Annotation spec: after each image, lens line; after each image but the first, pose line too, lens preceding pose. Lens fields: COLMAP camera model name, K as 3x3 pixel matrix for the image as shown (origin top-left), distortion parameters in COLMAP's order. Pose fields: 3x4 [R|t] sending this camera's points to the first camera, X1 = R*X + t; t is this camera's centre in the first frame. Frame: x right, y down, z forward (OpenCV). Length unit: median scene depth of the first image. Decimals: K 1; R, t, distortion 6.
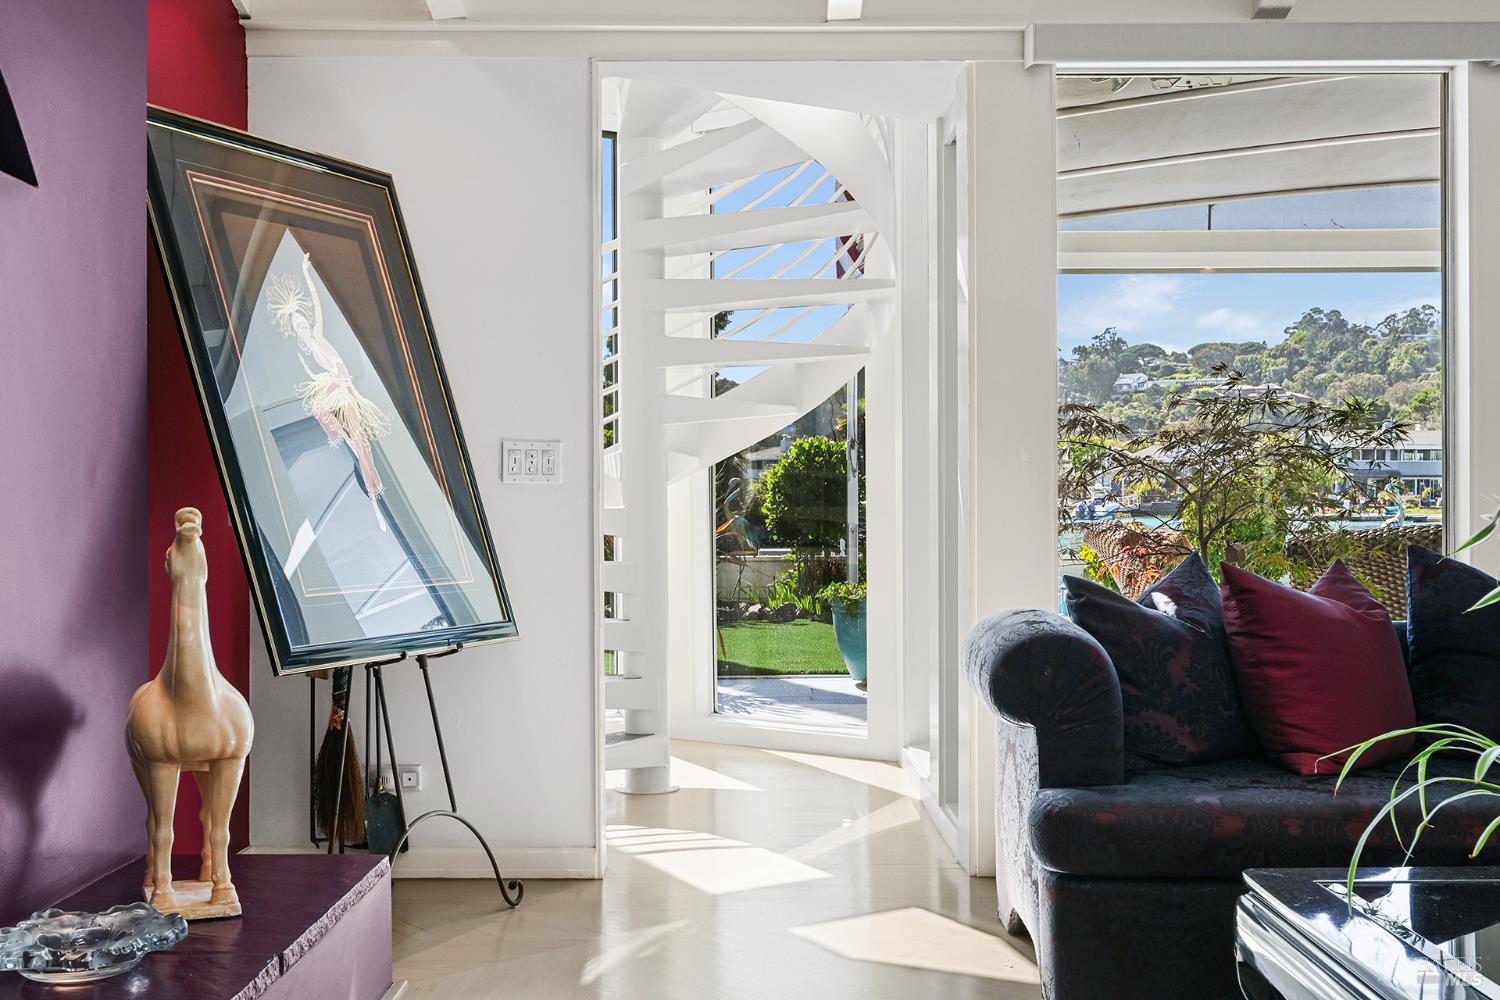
lens RADIAL K [[1610.2, 0, 750.0], [0, 1610.2, 500.0], [0, 0, 1]] dist [0.015729, 0.013001]
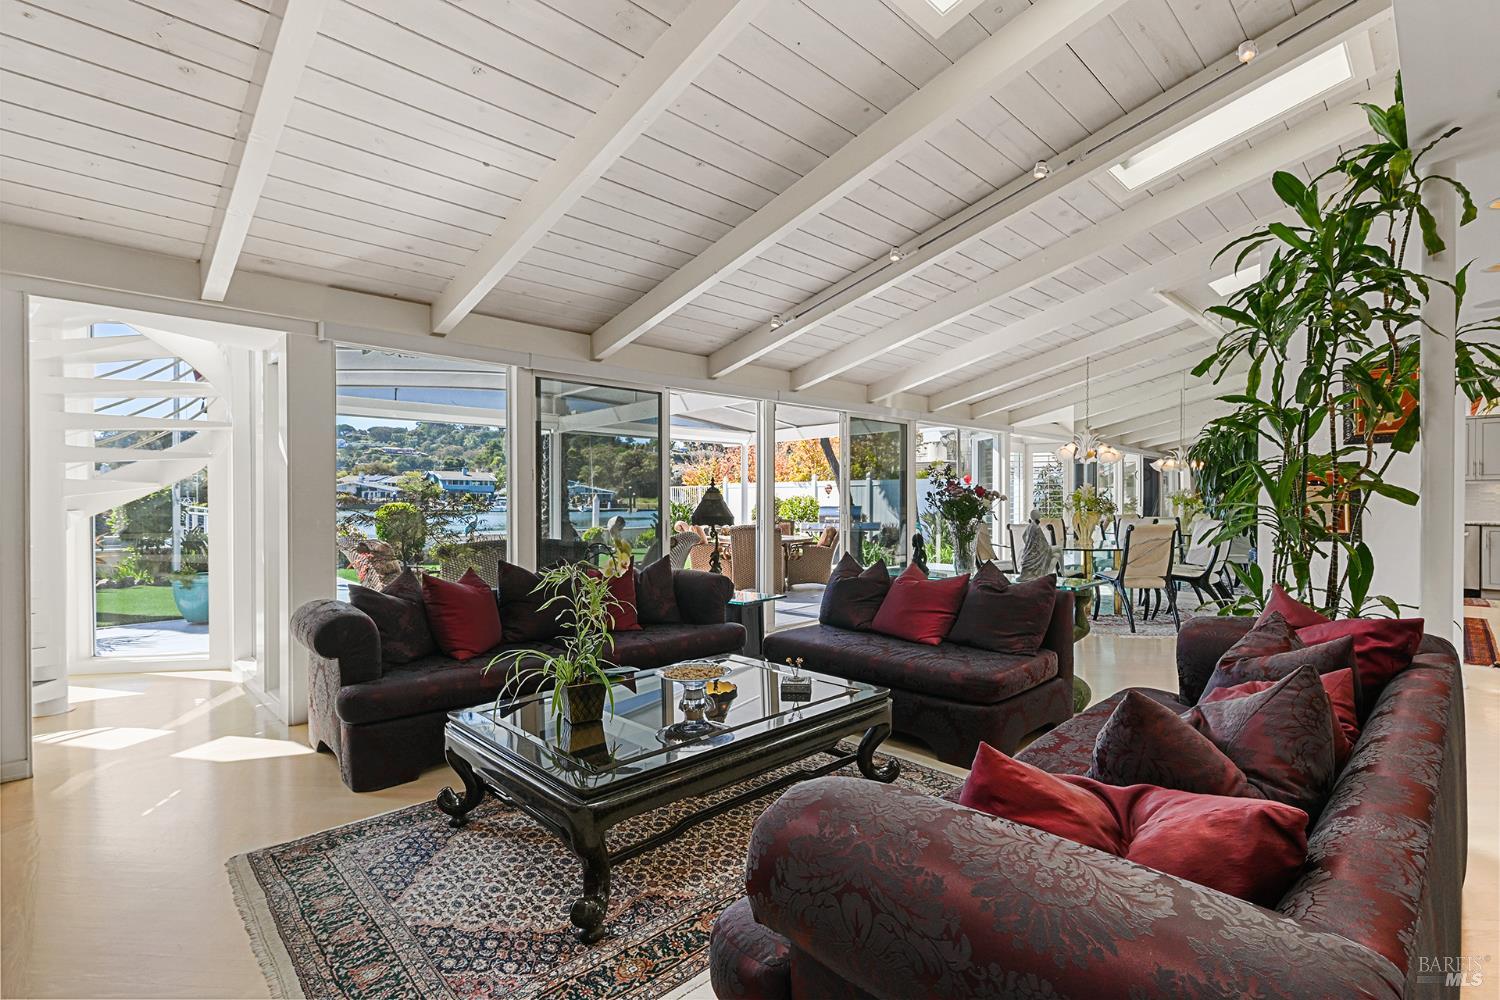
lens RADIAL K [[697.4, 0, 762.3], [0, 697.4, 501.2], [0, 0, 1]] dist [0.001284, -0.000294]
pose [[0.709687, 0.002217, 0.704513, -0.076930], [-0.003200, 0.999995, 0.000077, -0.069568], [-0.704509, -0.002309, 0.709691, -0.083440]]
